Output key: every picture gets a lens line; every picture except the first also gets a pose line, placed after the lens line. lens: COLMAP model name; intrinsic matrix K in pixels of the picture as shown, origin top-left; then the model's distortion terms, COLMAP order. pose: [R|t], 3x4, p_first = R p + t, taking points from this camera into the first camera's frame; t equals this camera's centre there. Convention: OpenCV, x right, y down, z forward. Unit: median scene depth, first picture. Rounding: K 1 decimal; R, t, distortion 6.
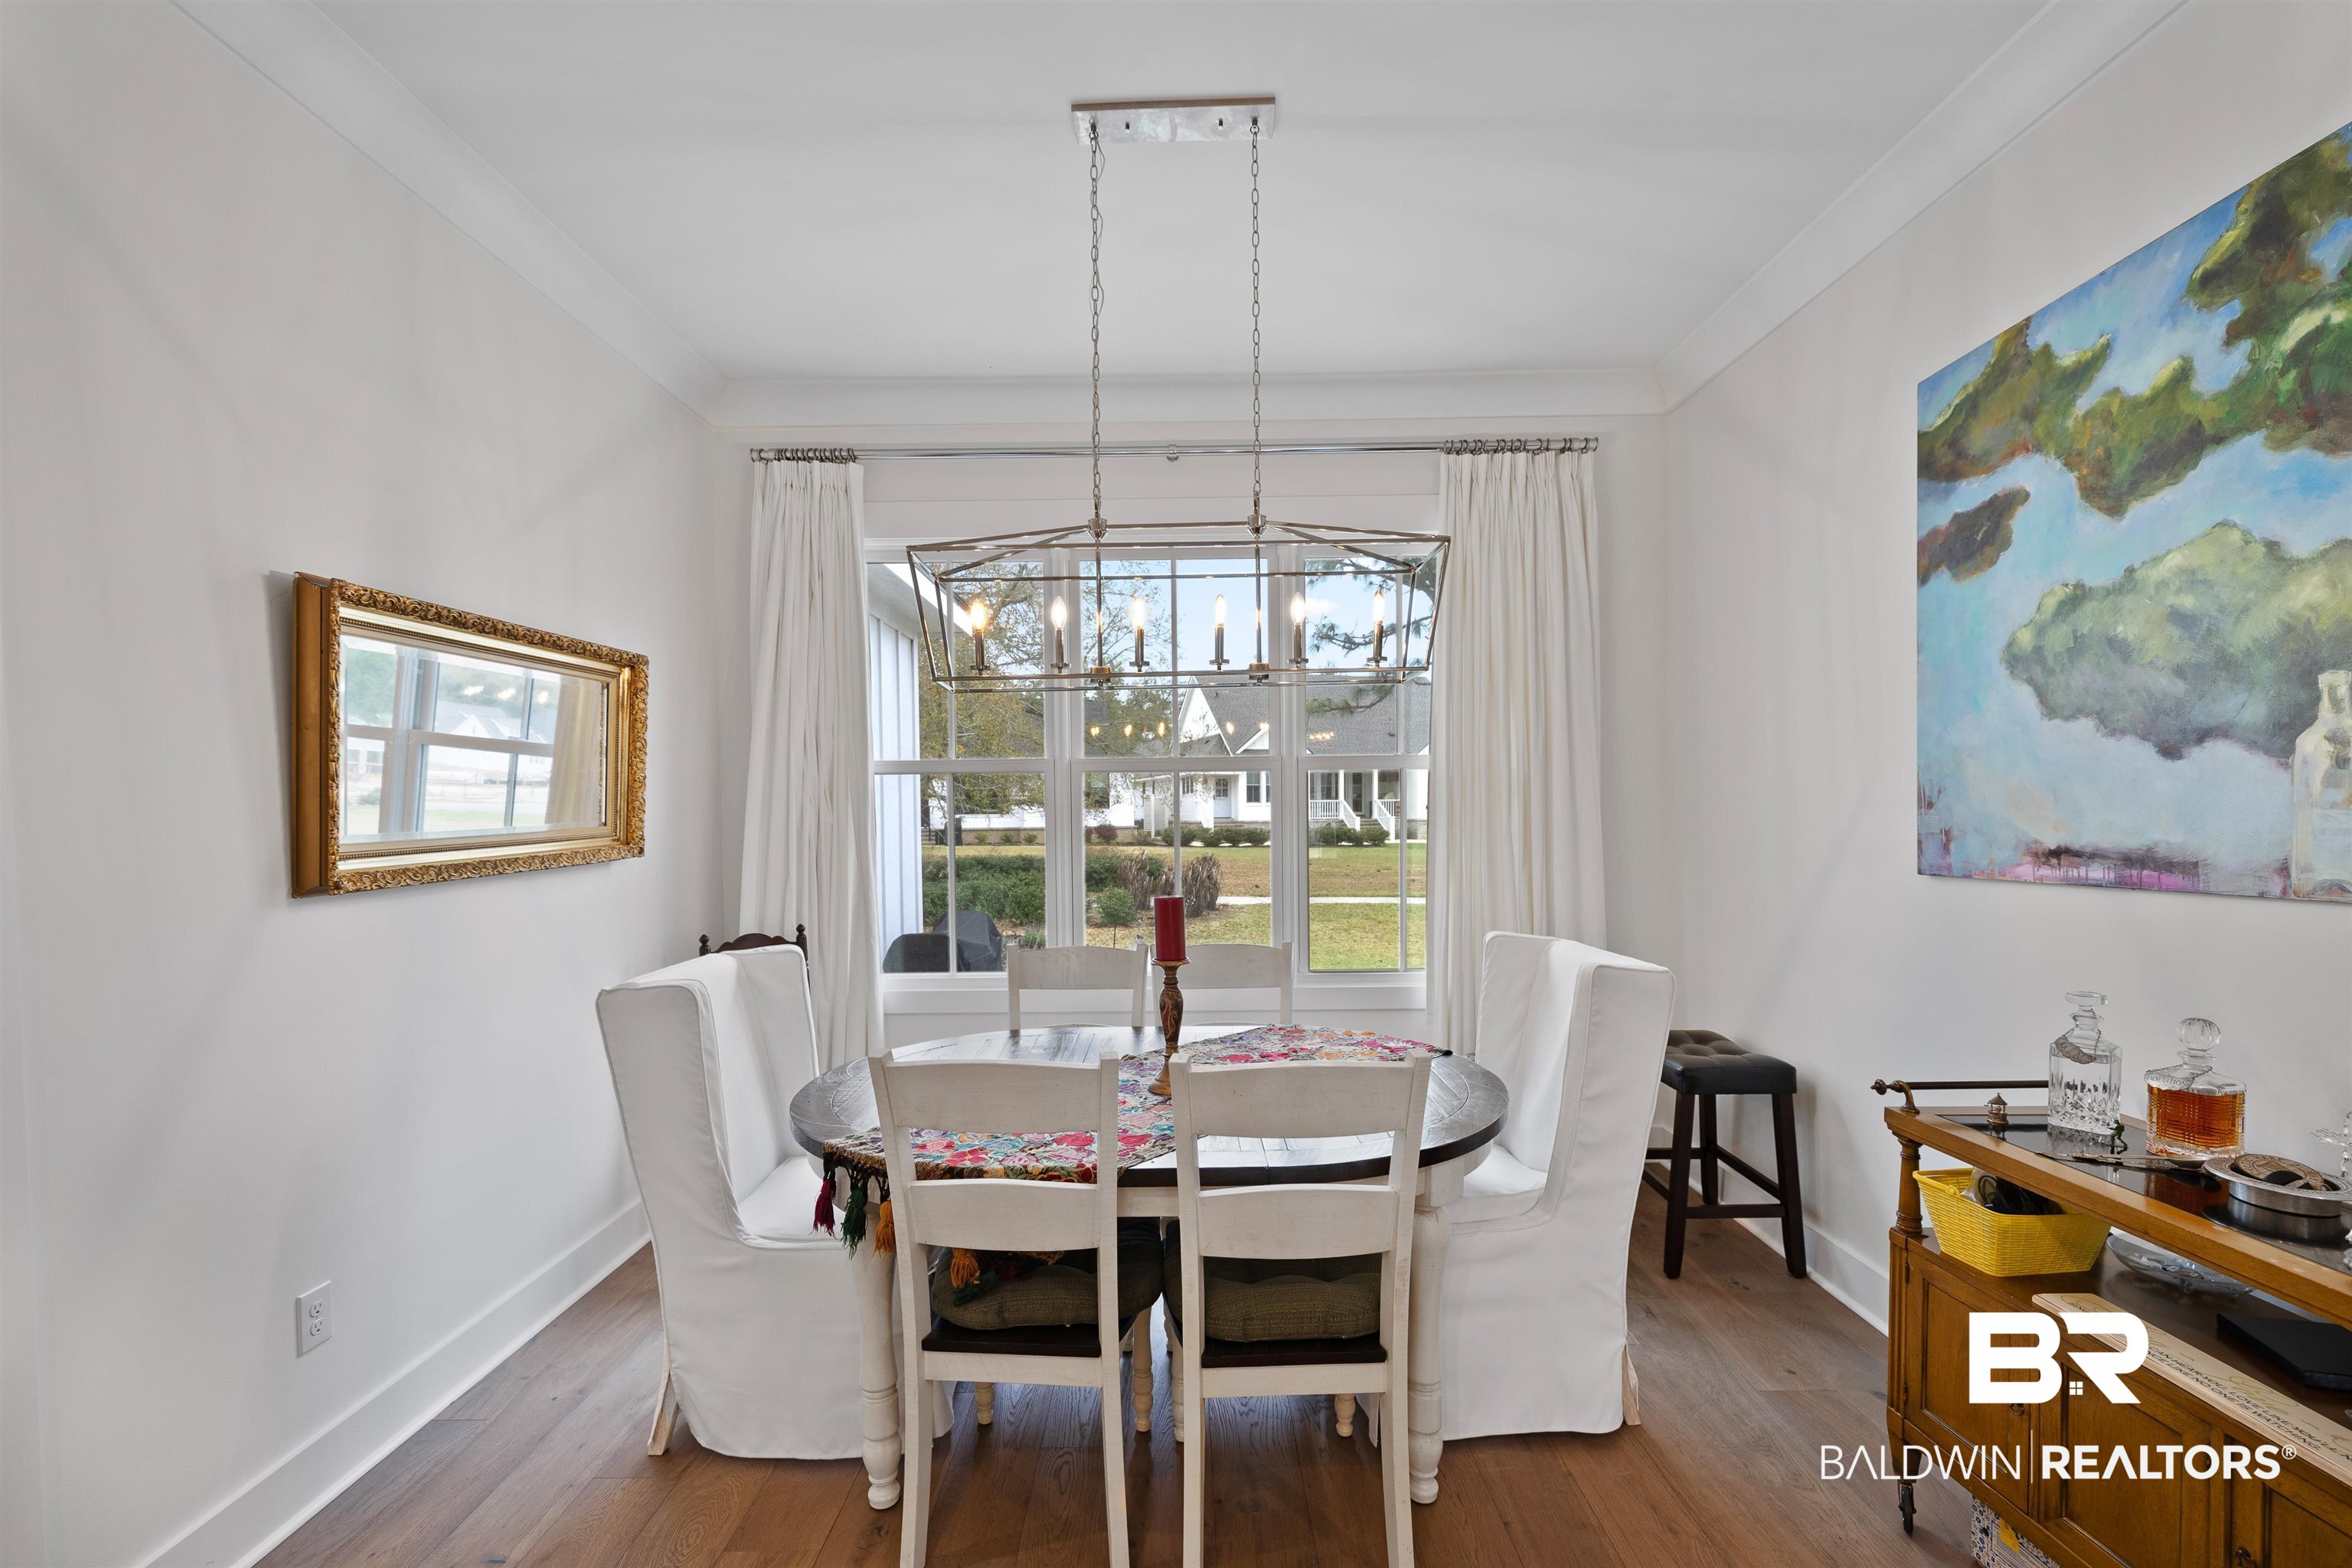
lens RADIAL K [[1010.4, 0, 1189.4], [0, 1010.4, 808.3], [0, 0, 1]] dist [0.000012, -0.000013]
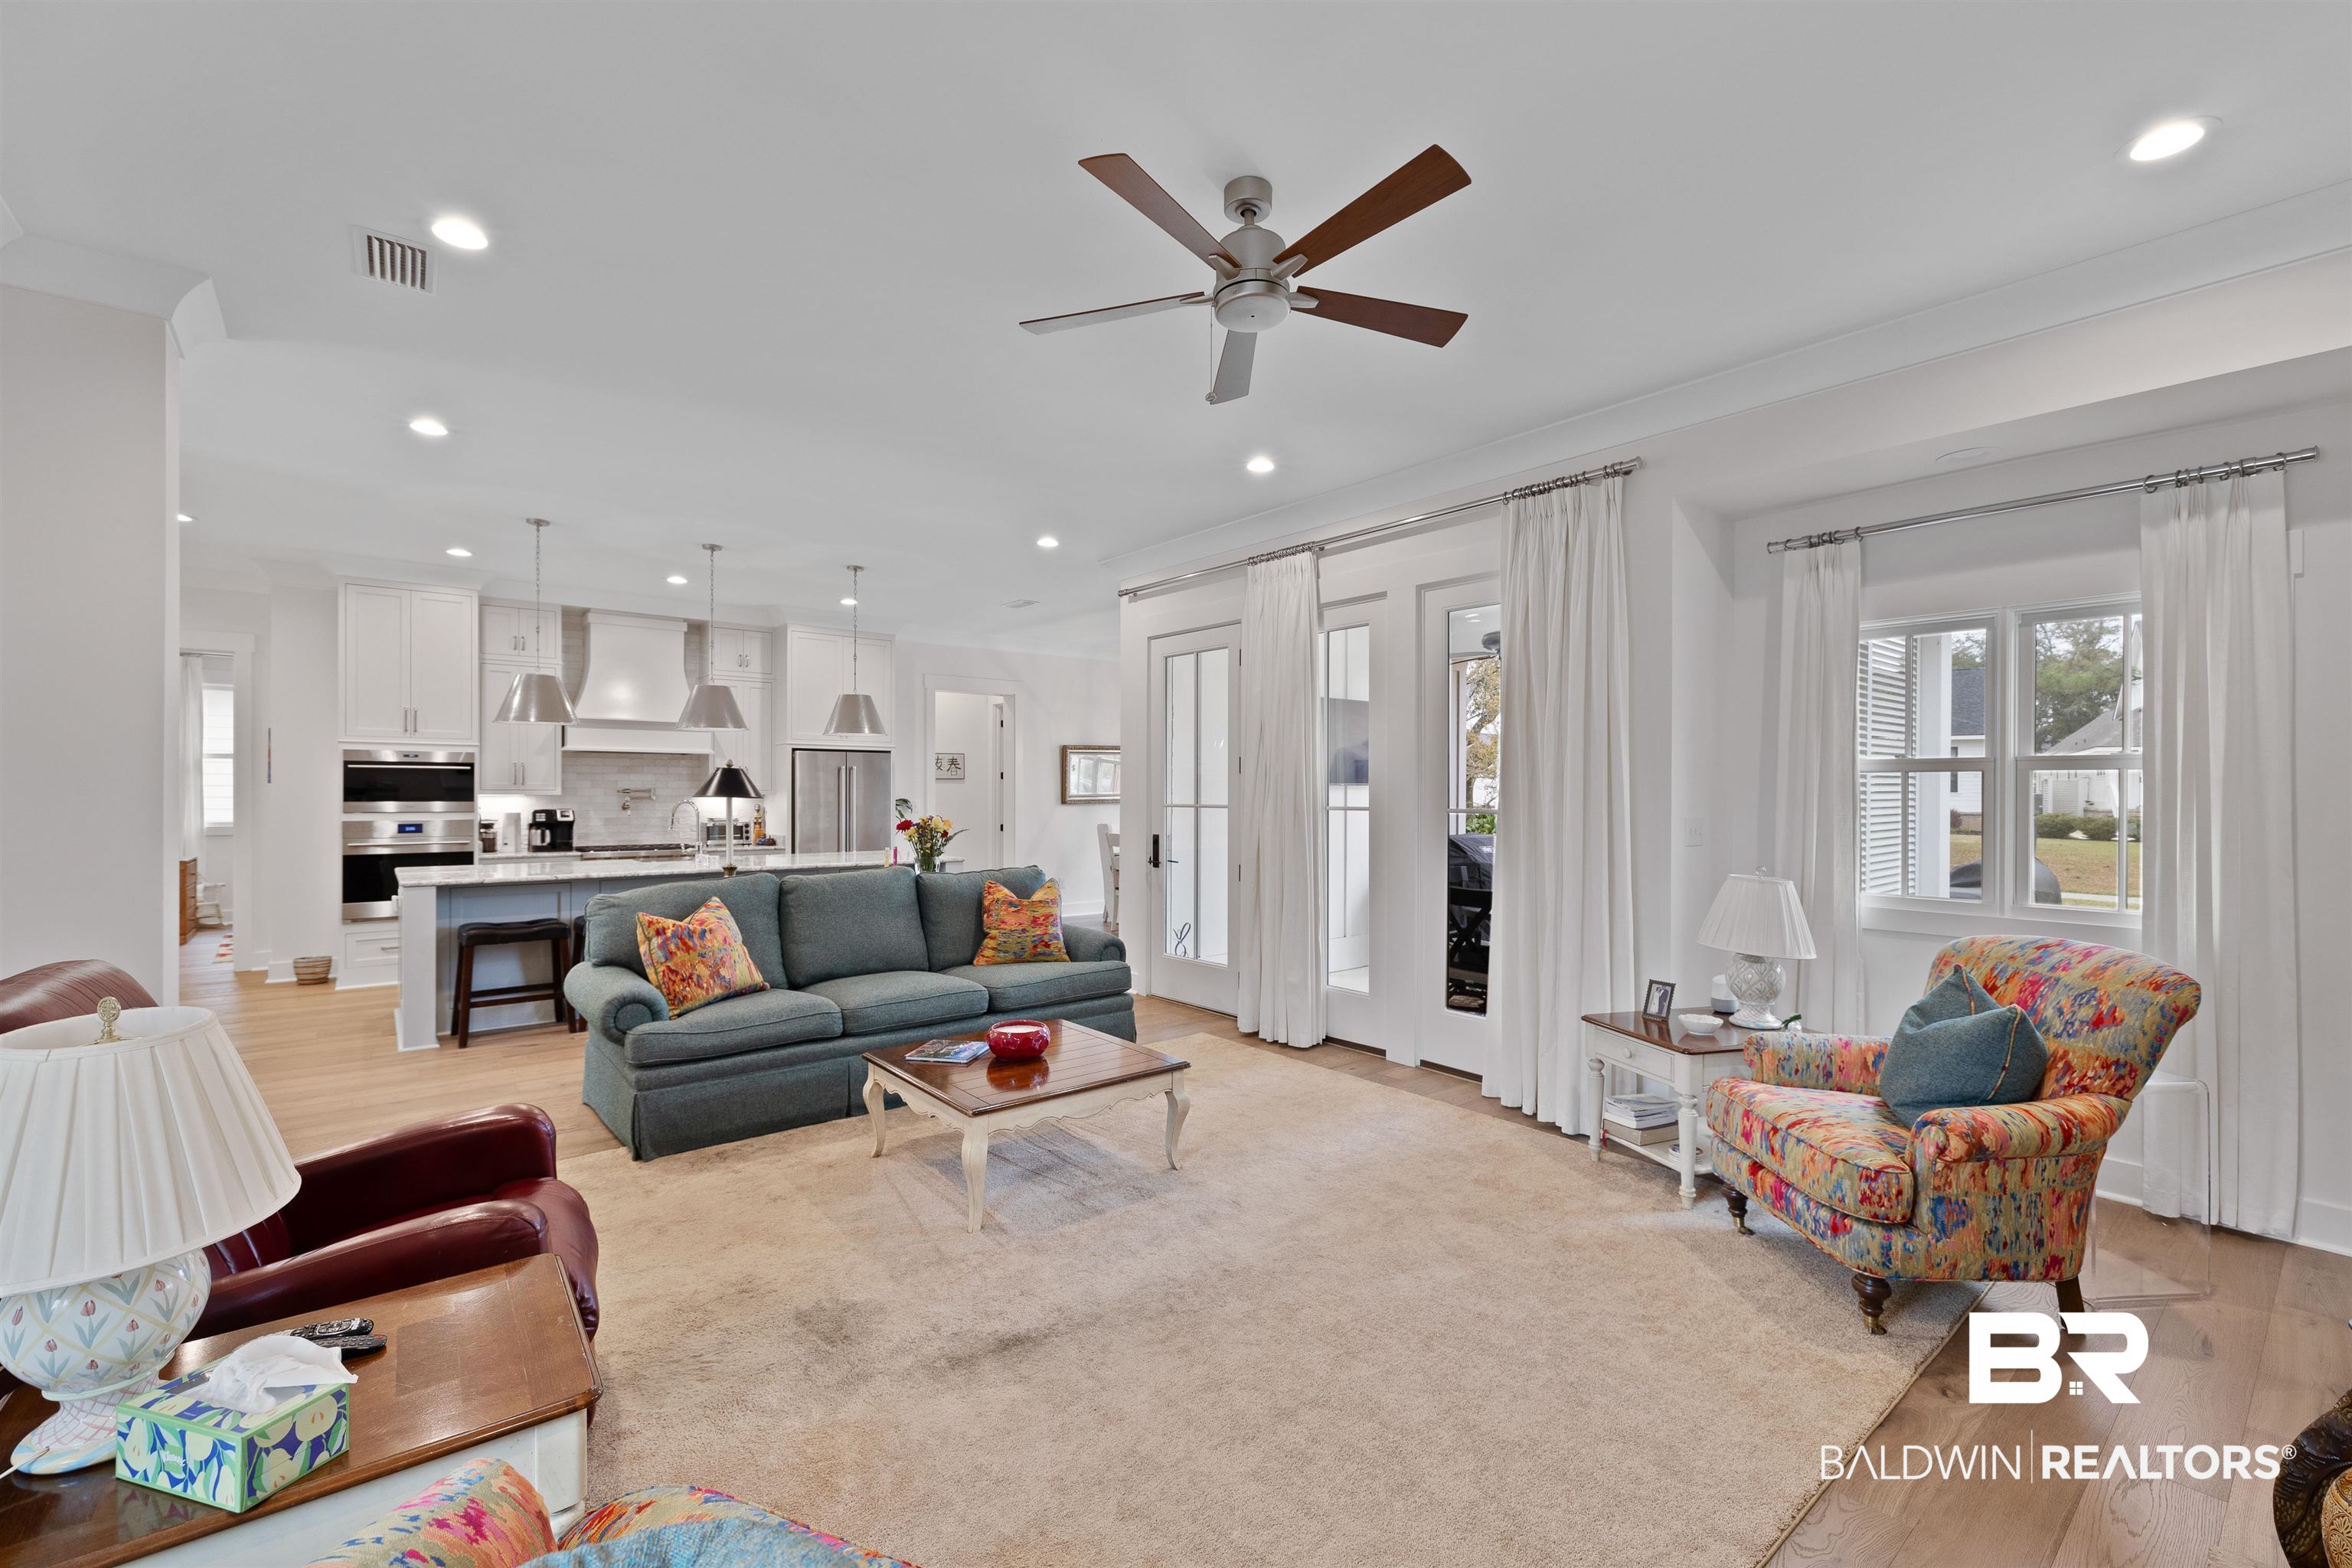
lens RADIAL K [[992.3, 0, 1175.0], [0, 992.3, 788.9], [0, 0, 1]] dist [0.001119, -0.001572]
pose [[0.631119, 0.013248, -0.775573, 0.172737], [-0.011143, 0.999906, 0.008012, -0.001984], [0.775606, 0.003586, 0.631207, -0.090614]]
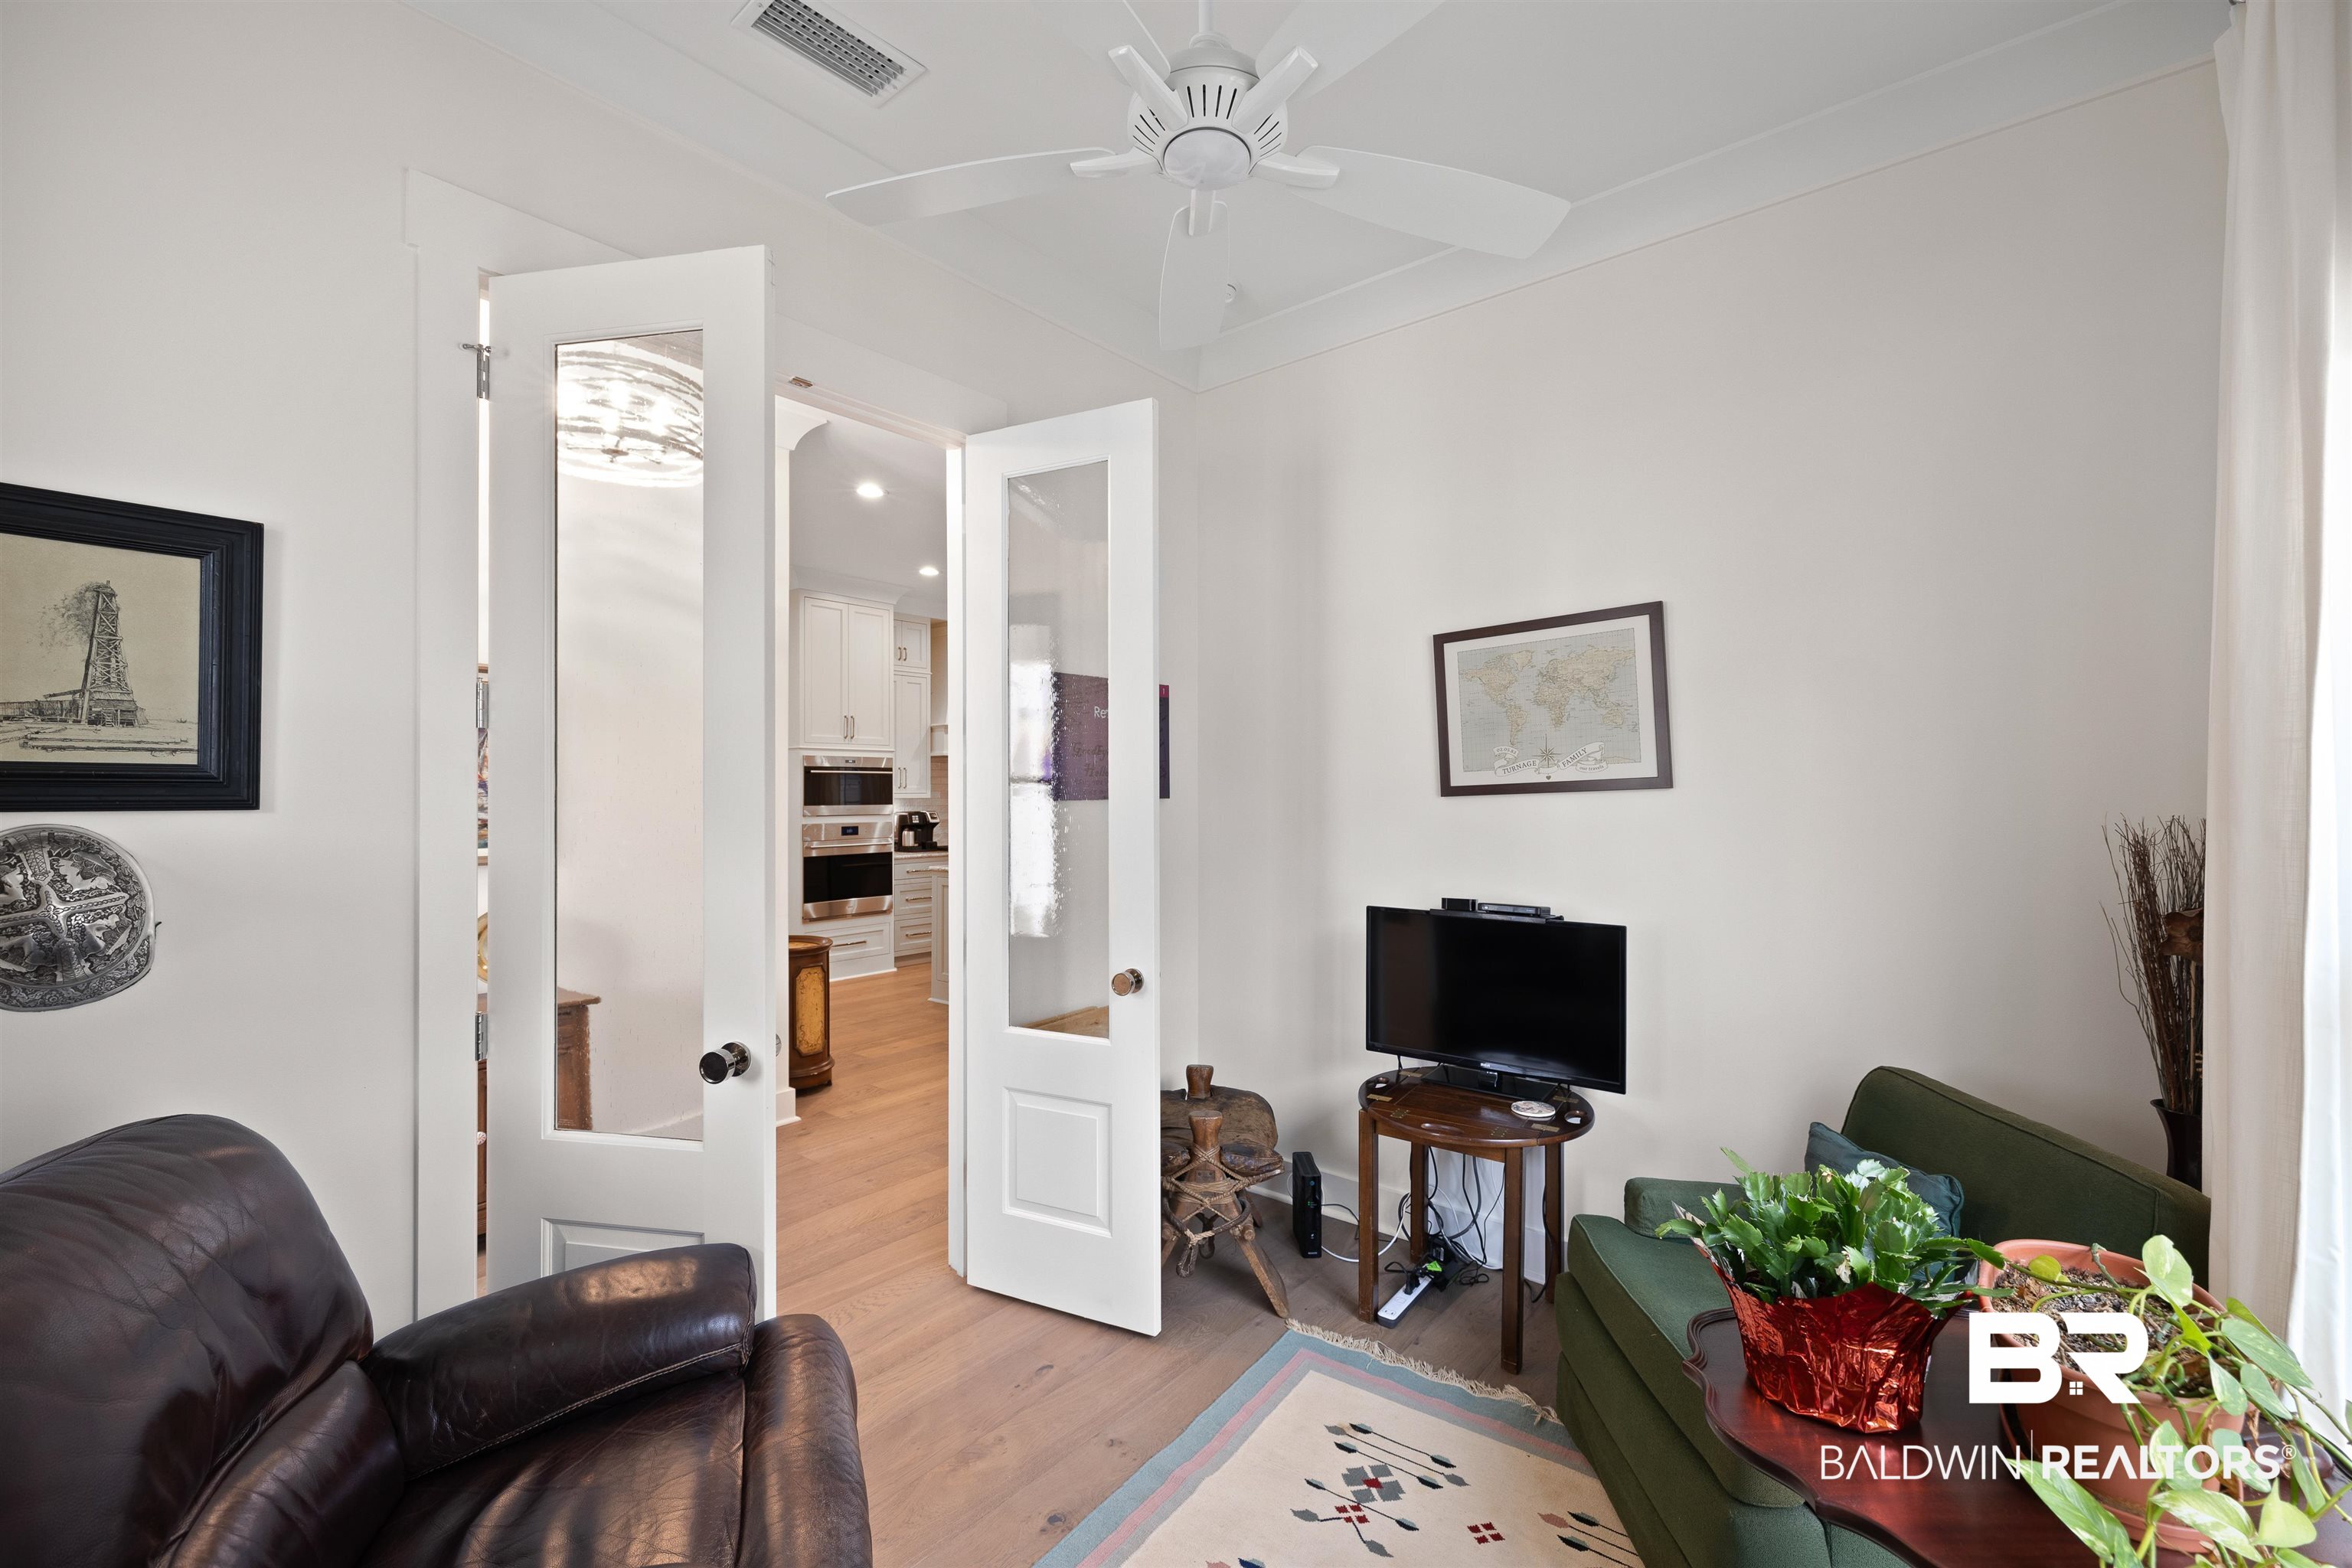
lens RADIAL K [[992.3, 0, 1176.6], [0, 992.3, 786.5], [0, 0, 1]] dist [0.001119, -0.001572]
pose [[0.770208, 0.011972, -0.637681, 0.119024], [-0.010256, 0.999927, 0.006385, -0.002013], [0.637711, 0.001622, 0.770274, -0.180595]]
